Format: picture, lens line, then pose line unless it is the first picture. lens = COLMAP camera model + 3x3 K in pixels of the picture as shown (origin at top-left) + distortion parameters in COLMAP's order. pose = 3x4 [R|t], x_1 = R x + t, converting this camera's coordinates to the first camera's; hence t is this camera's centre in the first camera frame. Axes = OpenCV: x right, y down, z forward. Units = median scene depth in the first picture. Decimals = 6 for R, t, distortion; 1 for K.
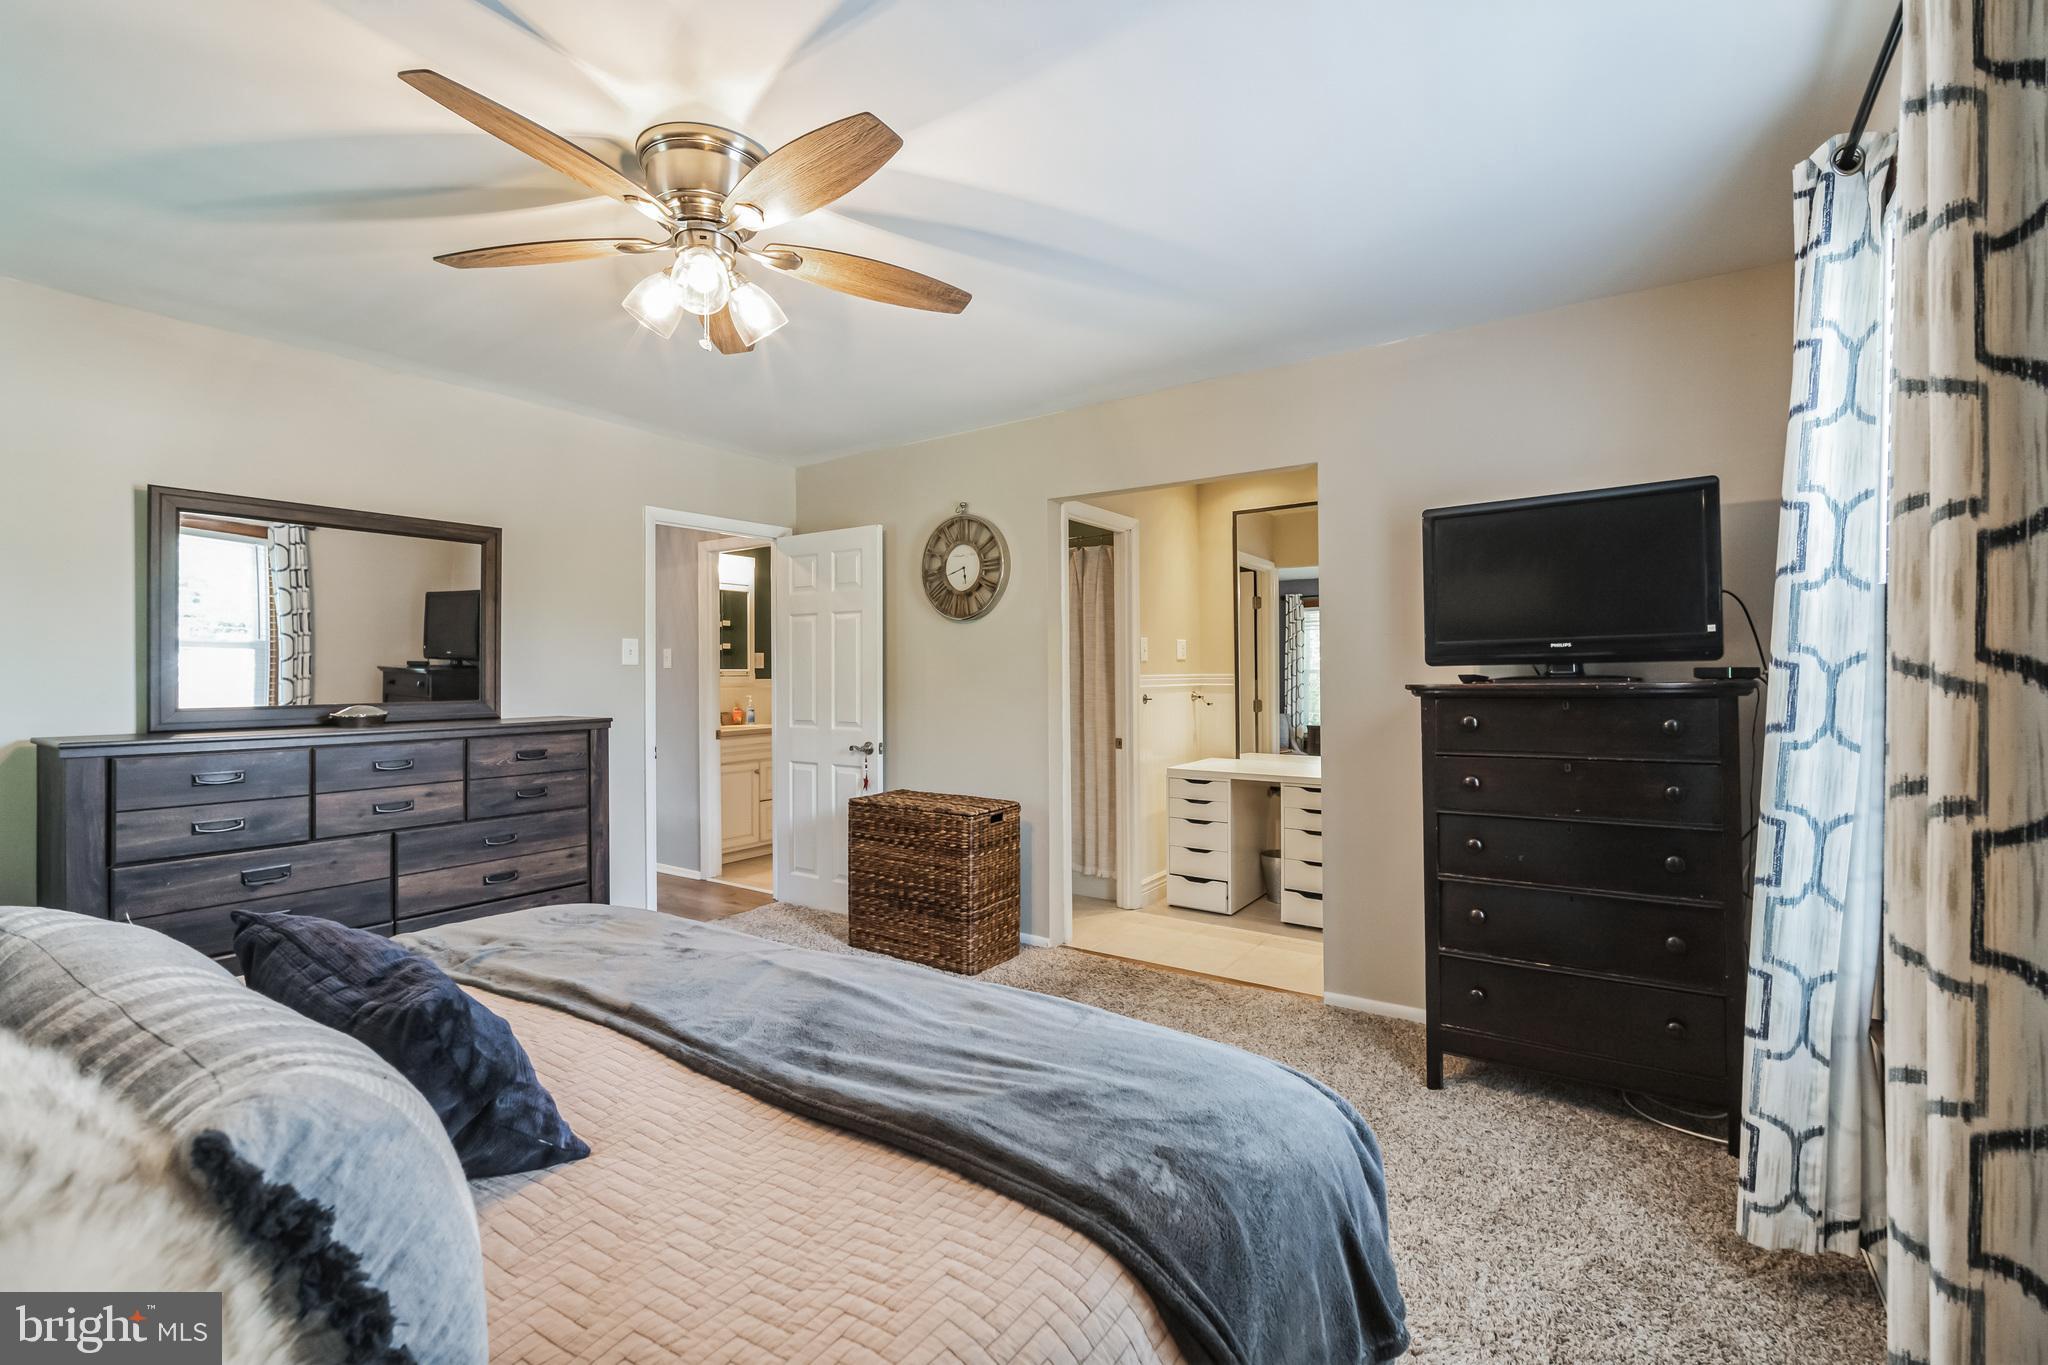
lens RADIAL K [[945.2, 0, 1023.3], [0, 945.2, 672.4], [0, 0, 1]] dist [-0.005048, -0.000047]
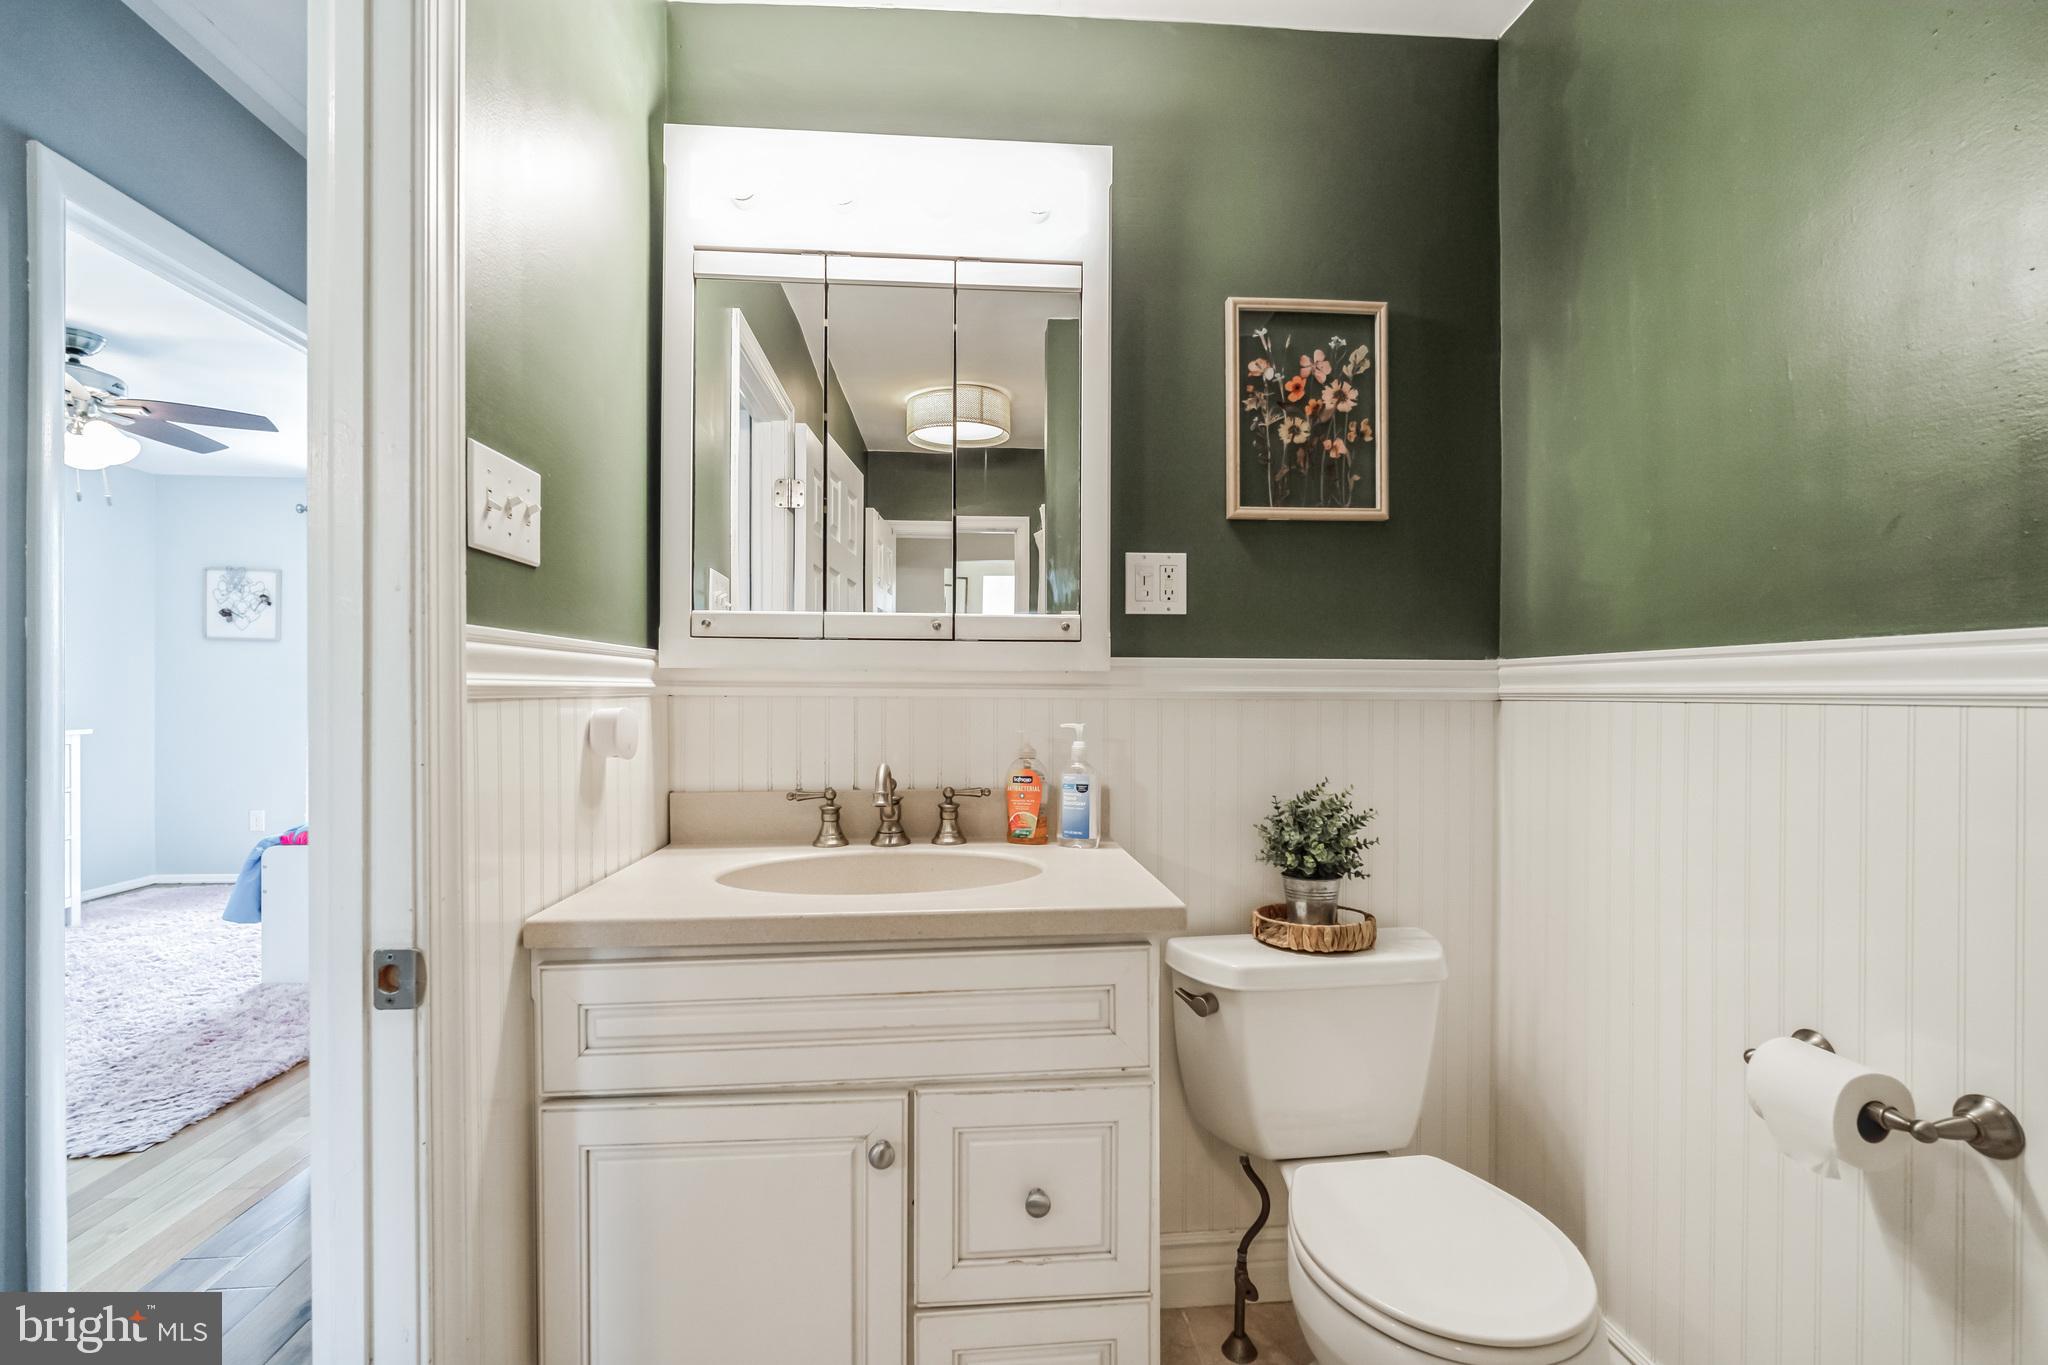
lens RADIAL K [[906.1, 0, 1021.0], [0, 906.1, 690.4], [0, 0, 1]] dist [-0.002721, -0.000111]
pose [[0.618653, 0.007836, -0.785625, -0.123575], [0.000693, 0.999944, 0.010519, 0.013932], [0.785664, -0.007052, 0.618613, 0.853116]]
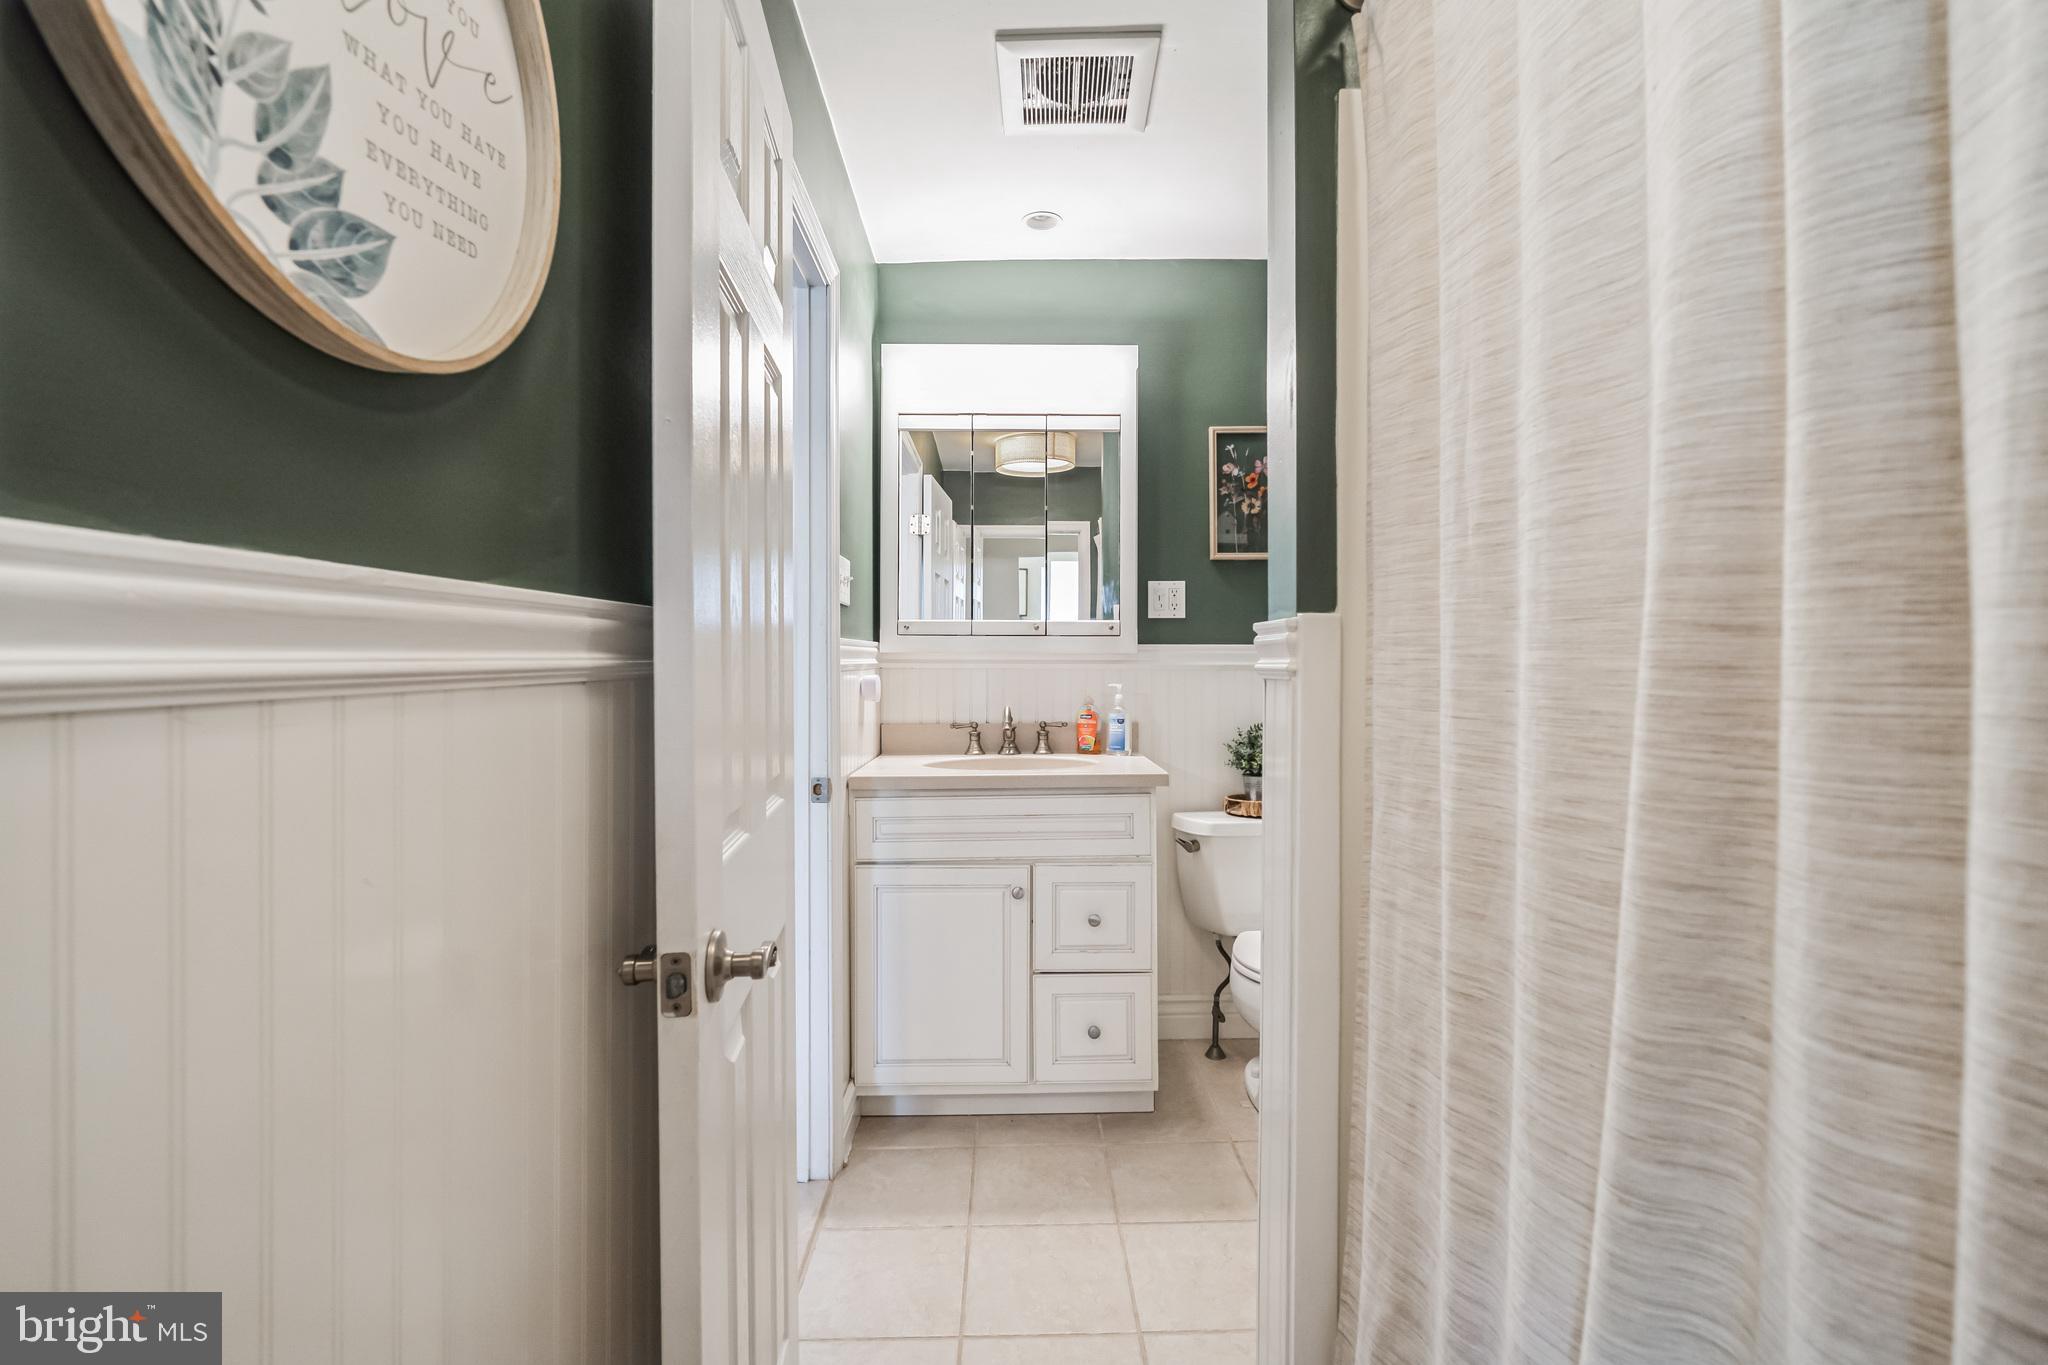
lens RADIAL K [[945.2, 0, 1023.3], [0, 945.2, 672.4], [0, 0, 1]] dist [-0.005048, -0.000047]
pose [[0.568942, 0.018440, -0.822171, 0.016747], [0.004106, 0.999672, 0.025263, 0.009305], [0.822367, -0.017749, 0.568680, 0.740886]]
